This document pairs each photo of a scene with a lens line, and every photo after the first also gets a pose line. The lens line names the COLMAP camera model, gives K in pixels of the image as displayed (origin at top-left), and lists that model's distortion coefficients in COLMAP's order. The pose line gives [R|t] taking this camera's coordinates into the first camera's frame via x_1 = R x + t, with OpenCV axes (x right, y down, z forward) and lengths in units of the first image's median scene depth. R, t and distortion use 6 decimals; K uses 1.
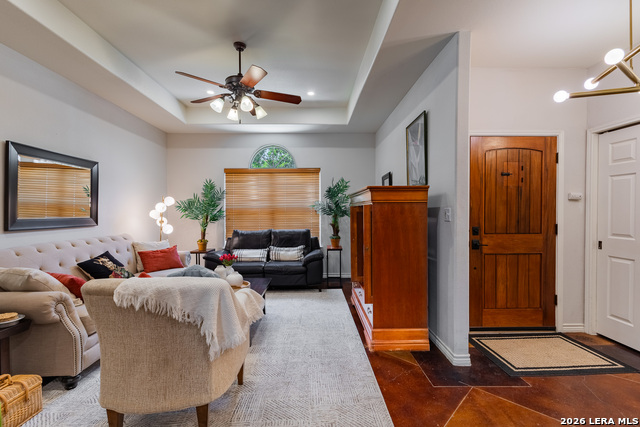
lens RADIAL K [[293.2, 0, 320.0], [0, 293.2, 213.5], [0, 0, 1]] dist [0.015435, -0.005184]
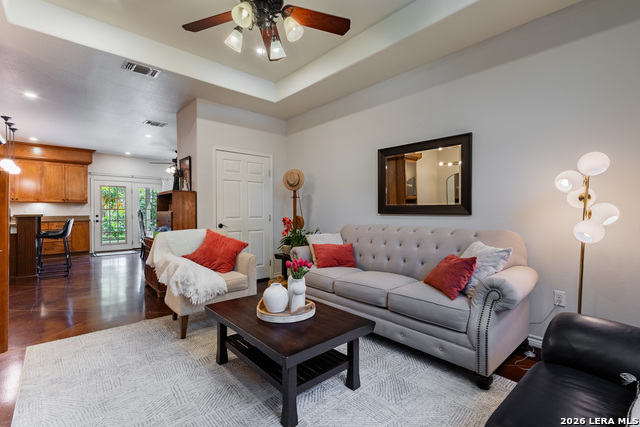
lens RADIAL K [[293.2, 0, 320.0], [0, 293.2, 213.5], [0, 0, 1]] dist [0.015435, -0.005184]
pose [[-0.762809, 0.004984, -0.646604, 0.037618], [-0.004267, 0.999910, 0.012740, 0.021544], [0.646609, 0.012477, -0.762719, 1.002480]]
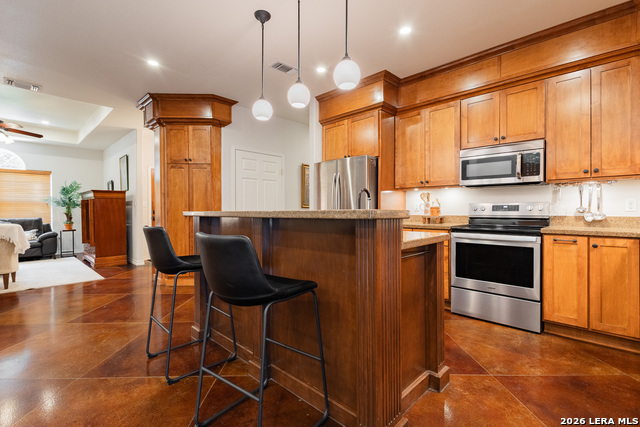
lens RADIAL K [[293.2, 0, 320.0], [0, 293.2, 213.5], [0, 0, 1]] dist [0.015435, -0.005184]
pose [[0.710979, -0.008407, 0.703163, -0.085062], [0.009013, 0.999955, 0.002843, 0.044599], [-0.703156, 0.004317, 0.711023, -0.868358]]
